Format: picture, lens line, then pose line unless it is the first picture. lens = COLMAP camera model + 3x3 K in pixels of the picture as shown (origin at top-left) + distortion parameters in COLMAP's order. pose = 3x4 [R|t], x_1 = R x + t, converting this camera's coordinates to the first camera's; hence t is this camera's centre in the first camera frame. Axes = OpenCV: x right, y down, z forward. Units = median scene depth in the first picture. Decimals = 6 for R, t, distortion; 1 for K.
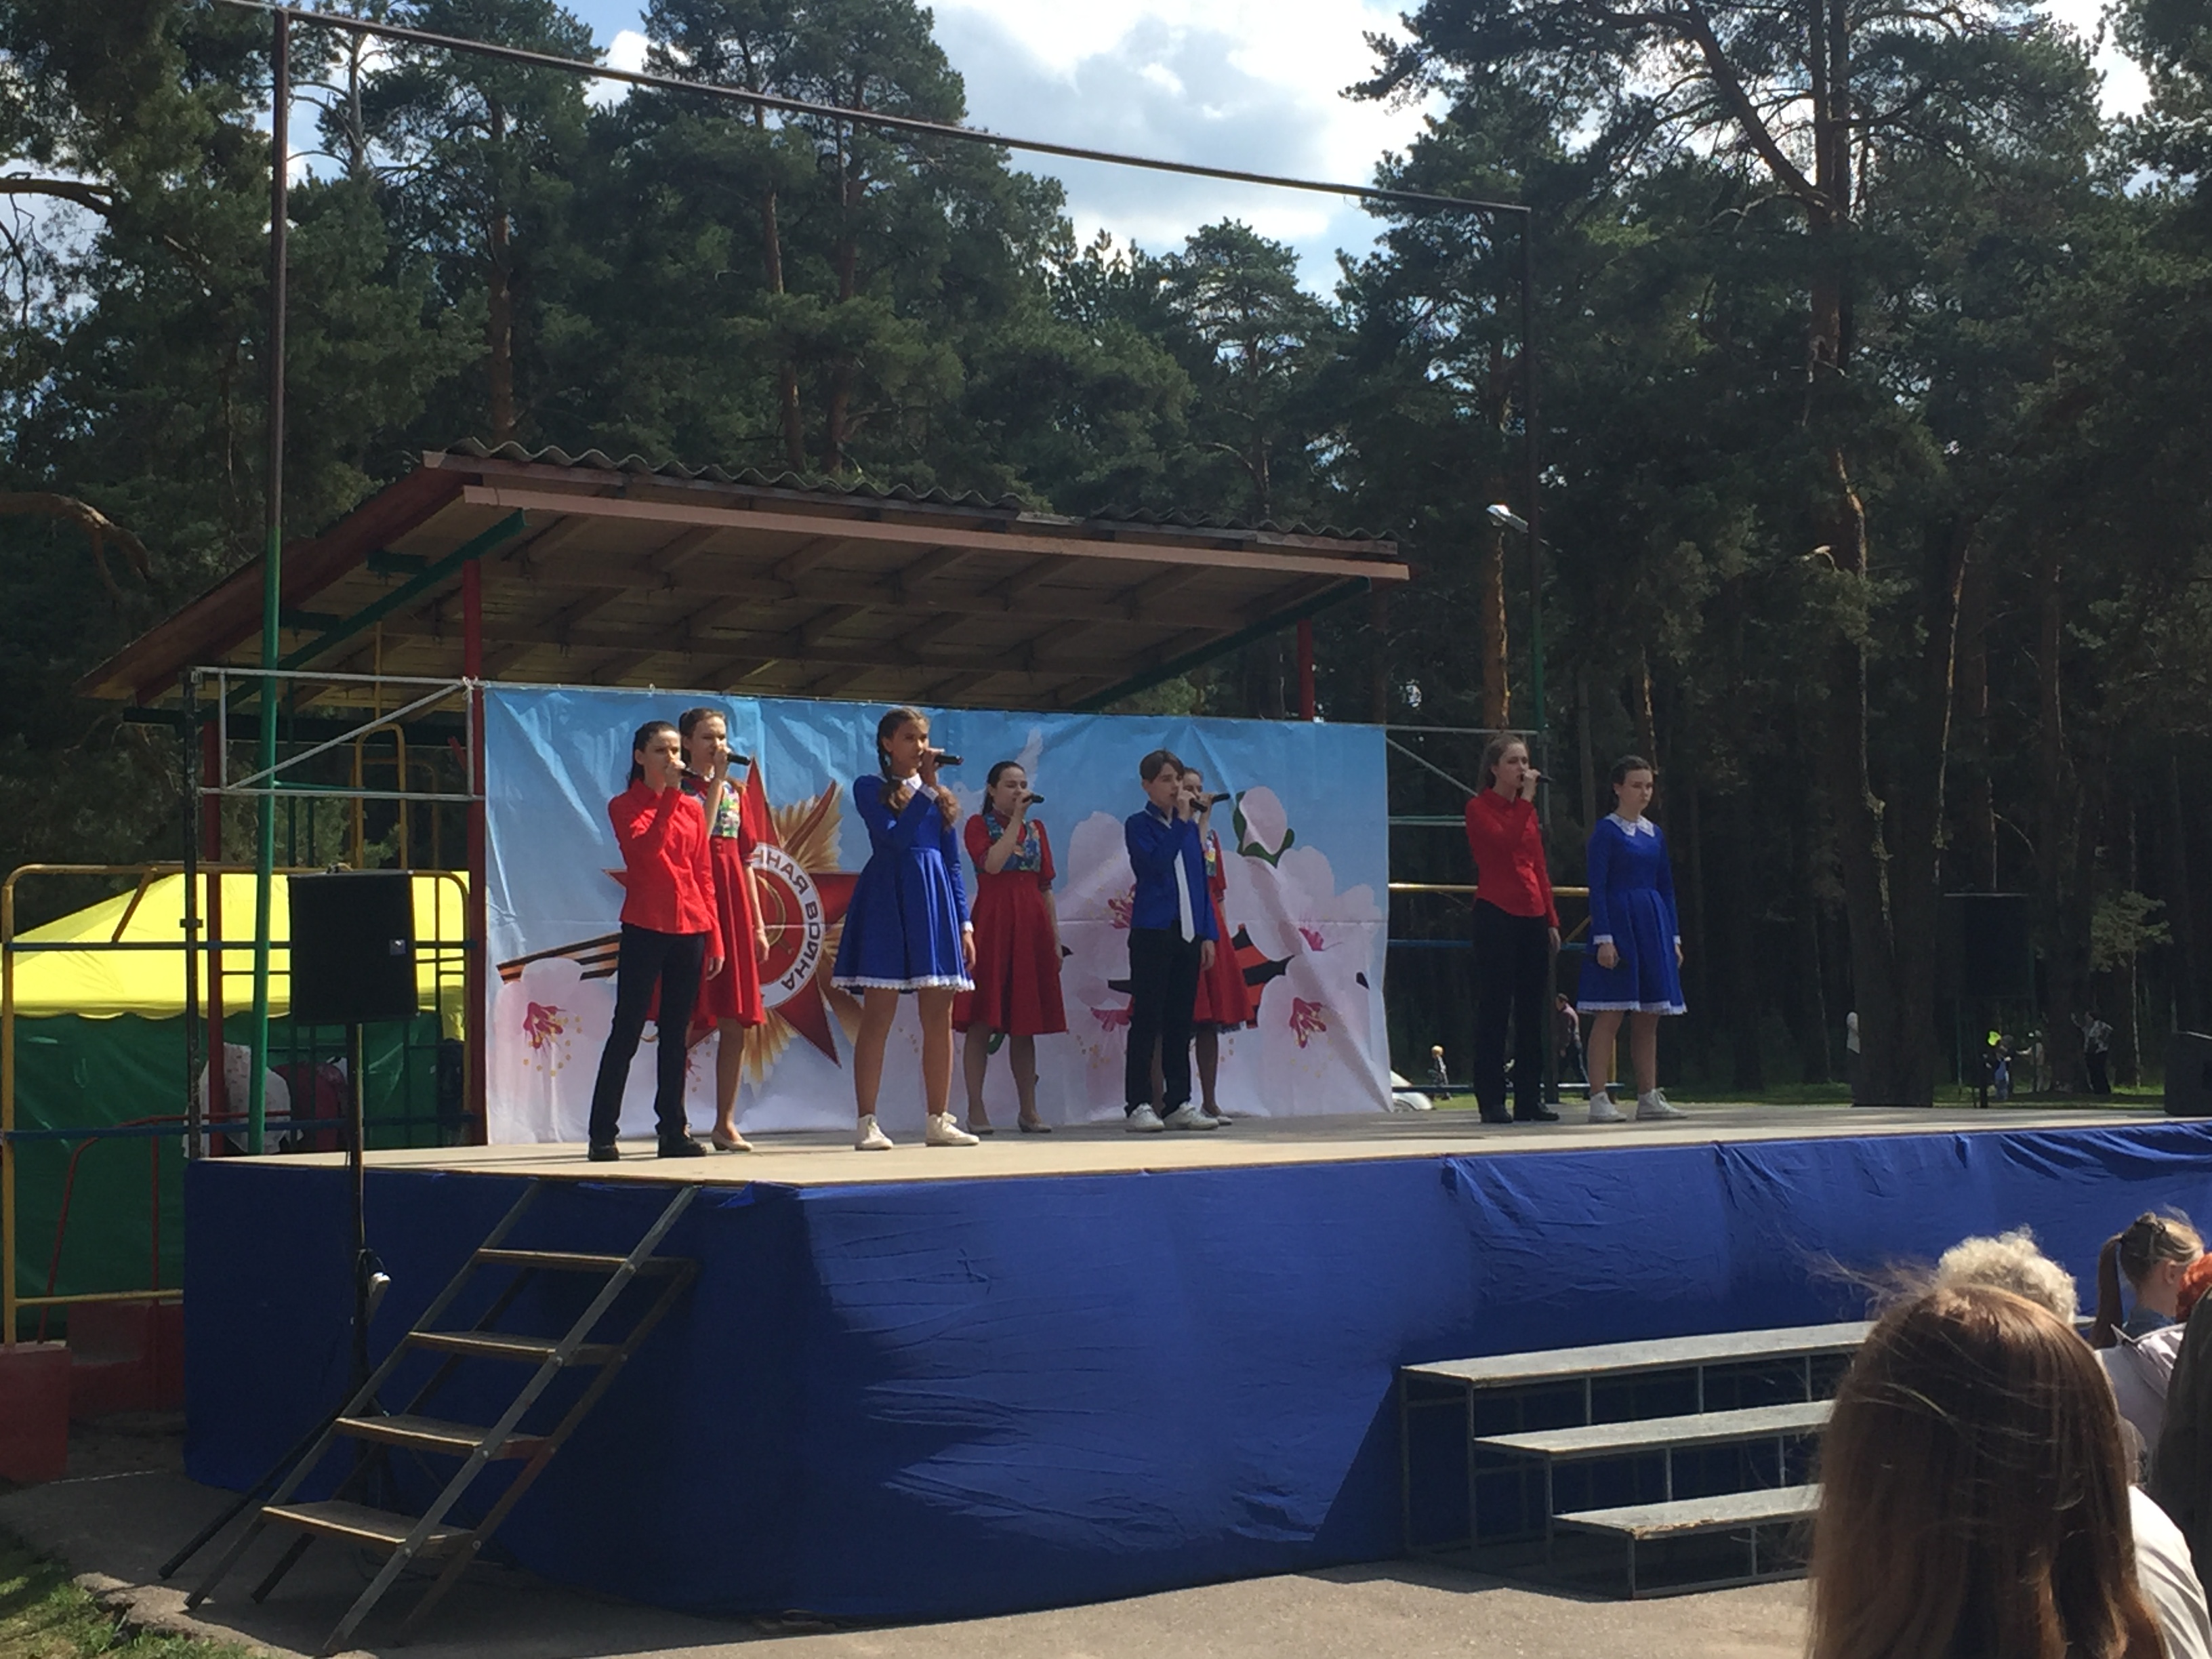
lens RADIAL K [[3444.3, 0, 1095.6], [0, 3444.3, 824.1], [0, 0, 1]] dist [-0.013086, 0.000000]
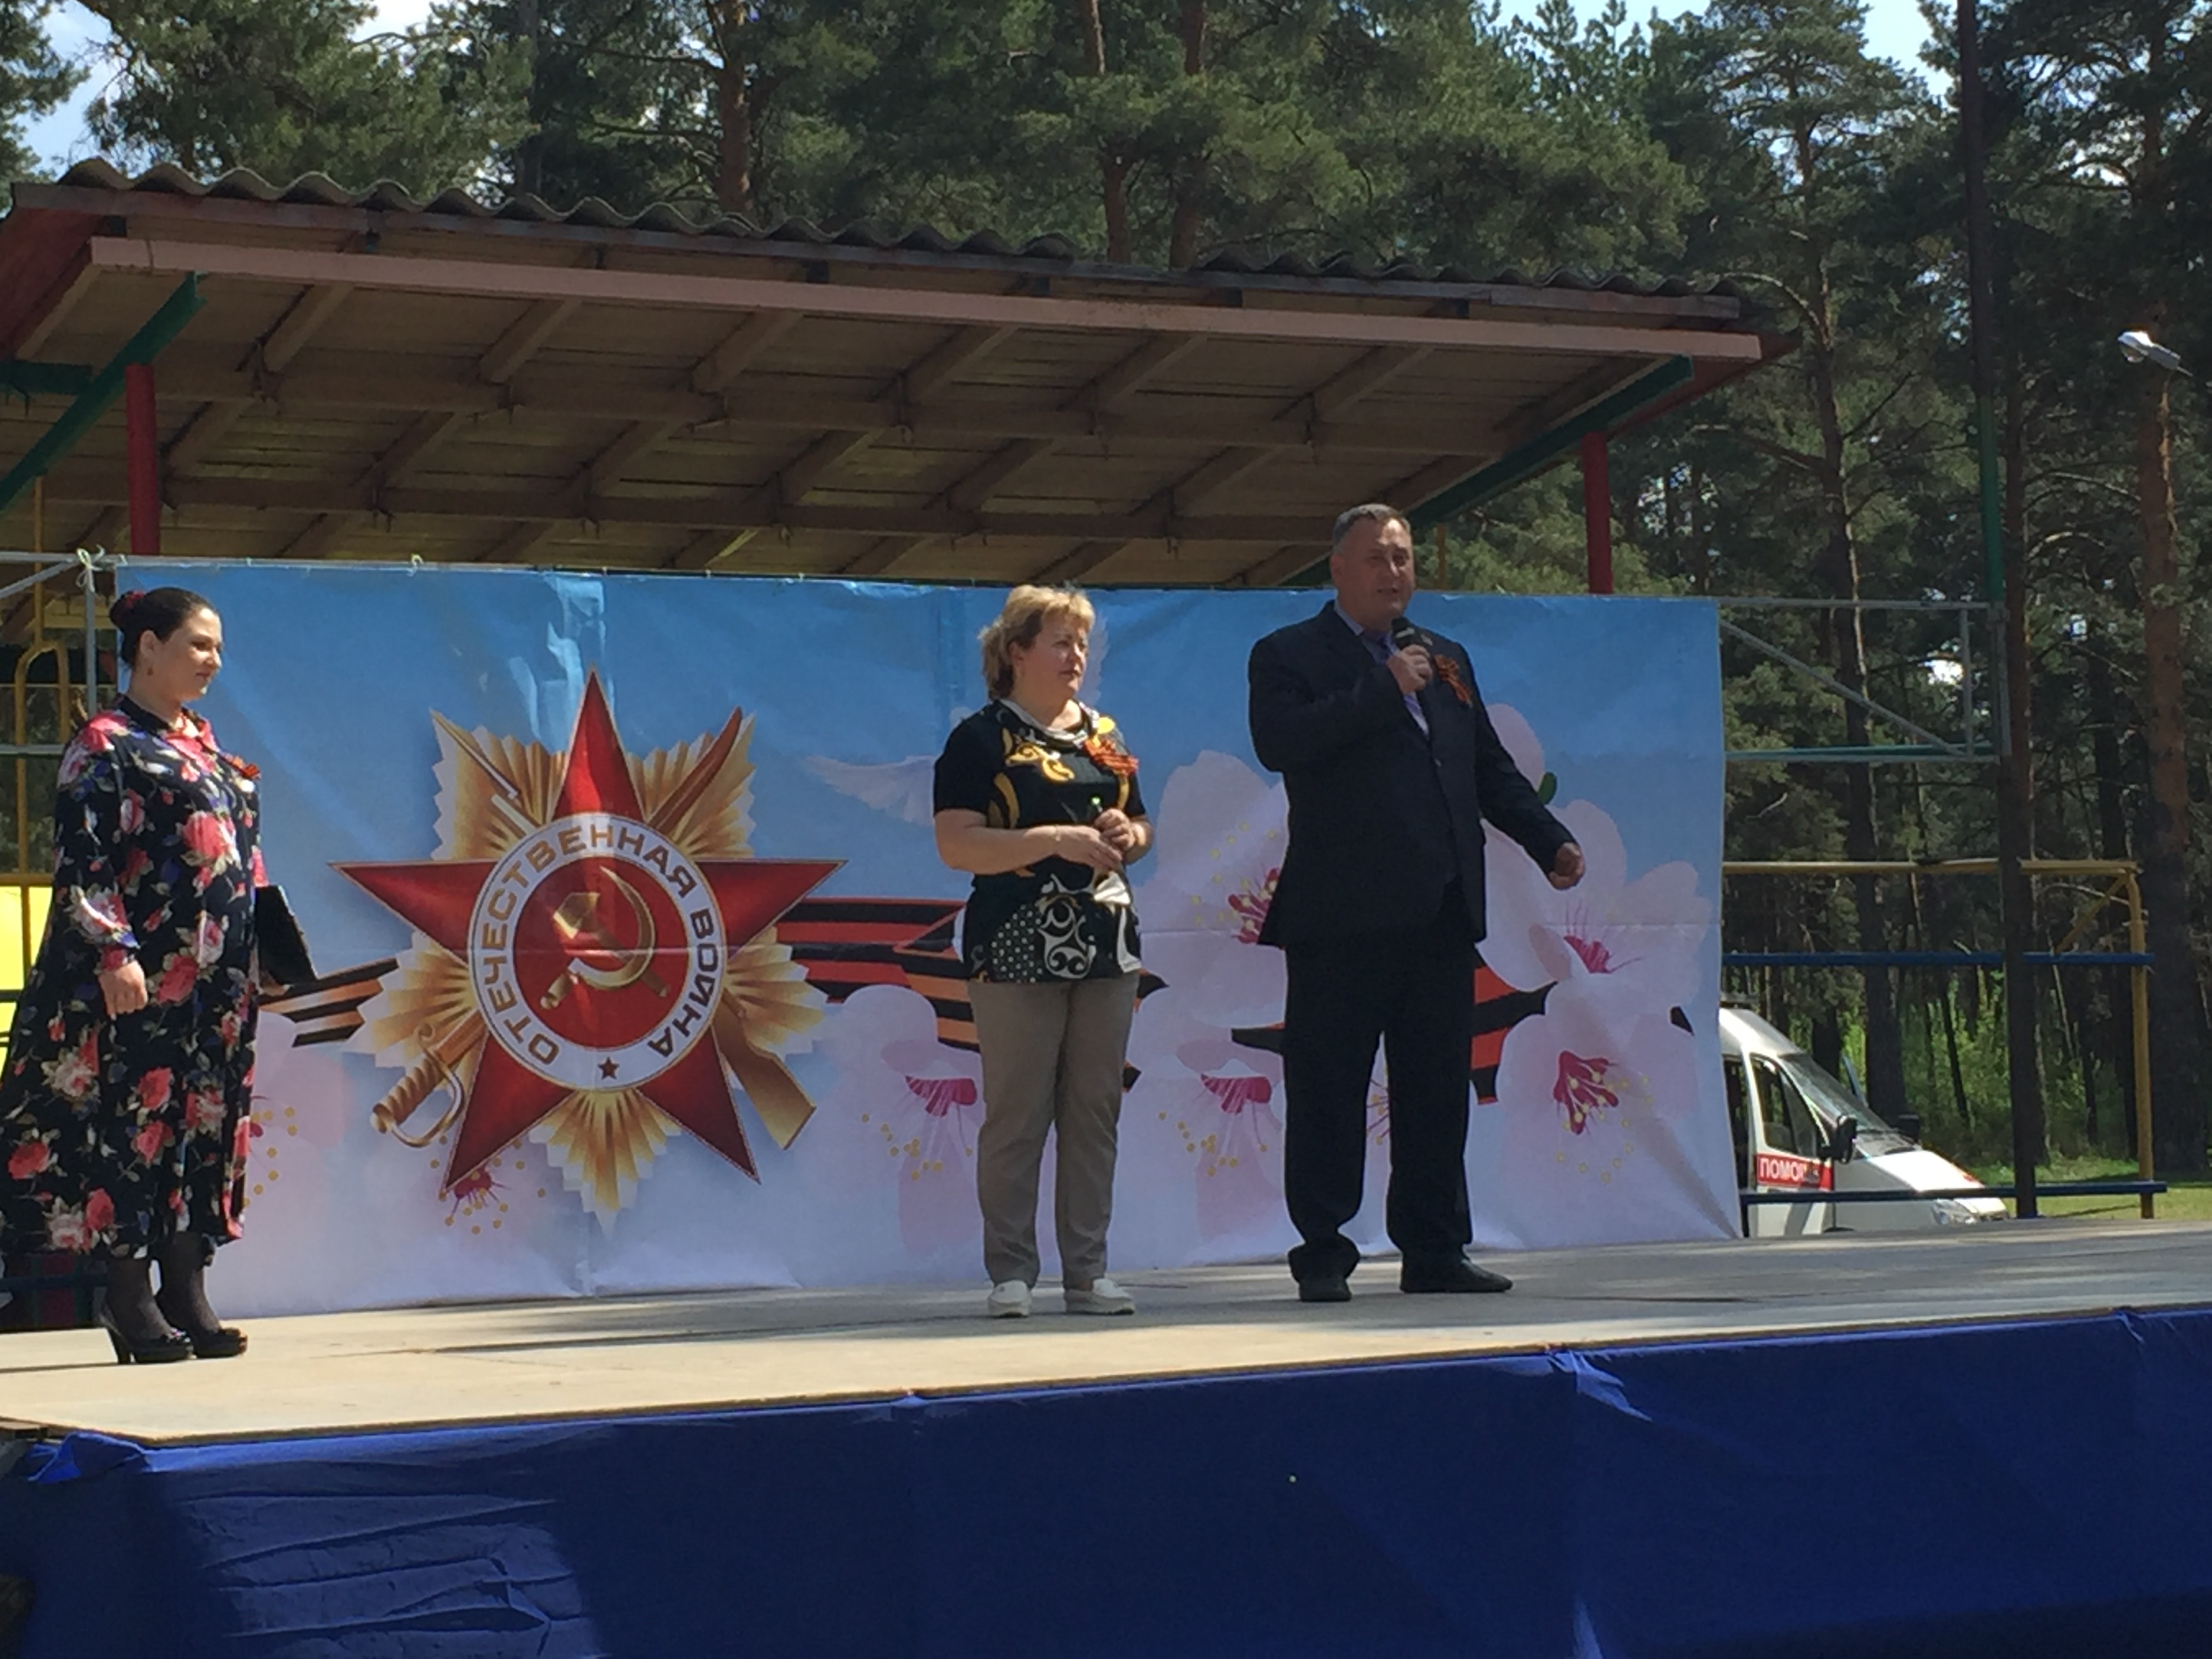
lens RADIAL K [[4545.0, 0, 1027.7], [0, 4545.0, 864.1], [0, 0, 1]] dist [0.010026, 0.000000]
pose [[0.989226, -0.026414, -0.143991, 0.076554], [0.027404, 0.999612, 0.004899, 0.010554], [0.143806, -0.008792, 0.989567, 0.188731]]
